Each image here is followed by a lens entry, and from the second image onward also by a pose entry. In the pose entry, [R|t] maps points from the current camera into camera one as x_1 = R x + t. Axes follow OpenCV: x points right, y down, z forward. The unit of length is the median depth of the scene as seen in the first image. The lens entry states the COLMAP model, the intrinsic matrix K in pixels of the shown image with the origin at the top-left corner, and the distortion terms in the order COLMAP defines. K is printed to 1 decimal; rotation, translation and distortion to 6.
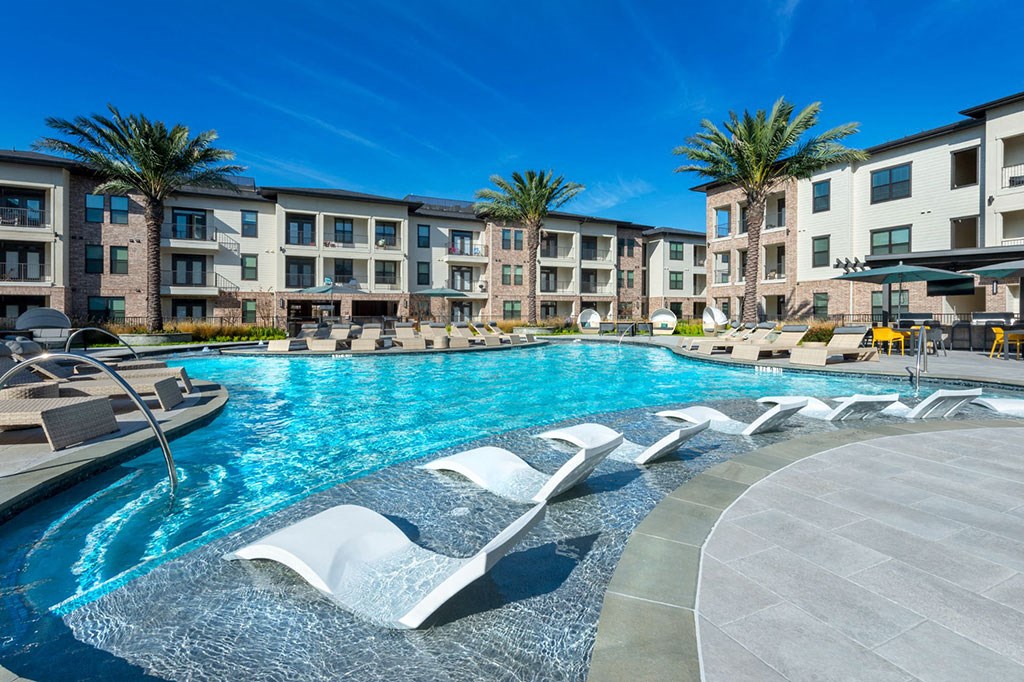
lens RADIAL K [[464.6, 0, 494.6], [0, 464.6, 322.5], [0, 0, 1]] dist [-0.003648, -0.000639]
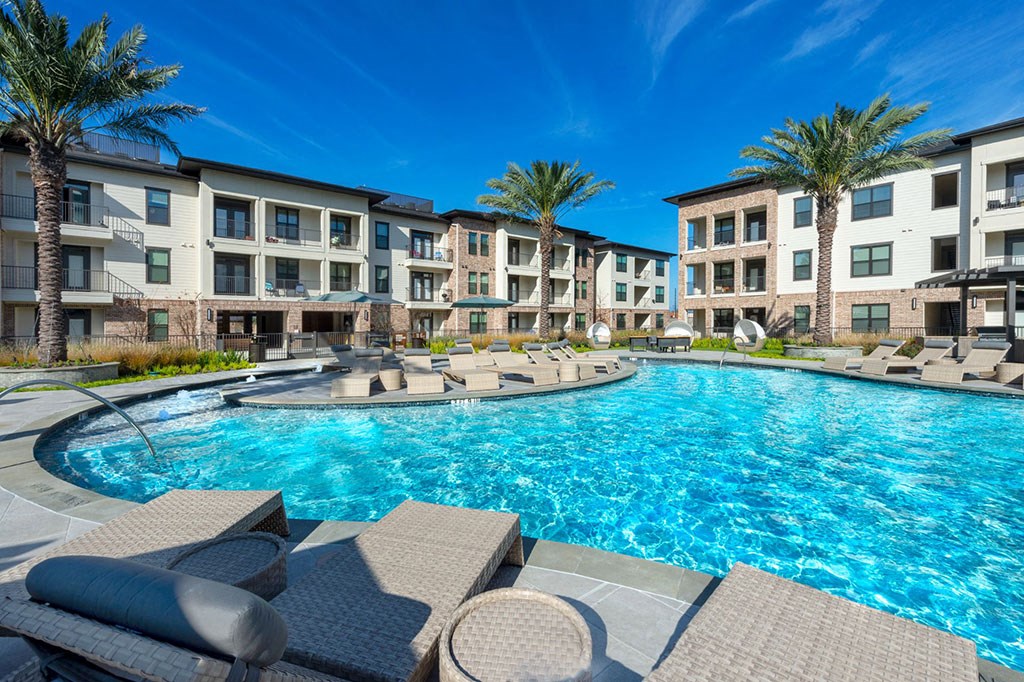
lens RADIAL K [[464.6, 0, 511.7], [0, 464.6, 335.4], [0, 0, 1]] dist [-0.003648, -0.000639]
pose [[0.968574, -0.009617, 0.248538, -0.154772], [0.008250, 0.999945, 0.006540, -0.008201], [-0.248587, -0.004285, 0.968600, 0.136360]]
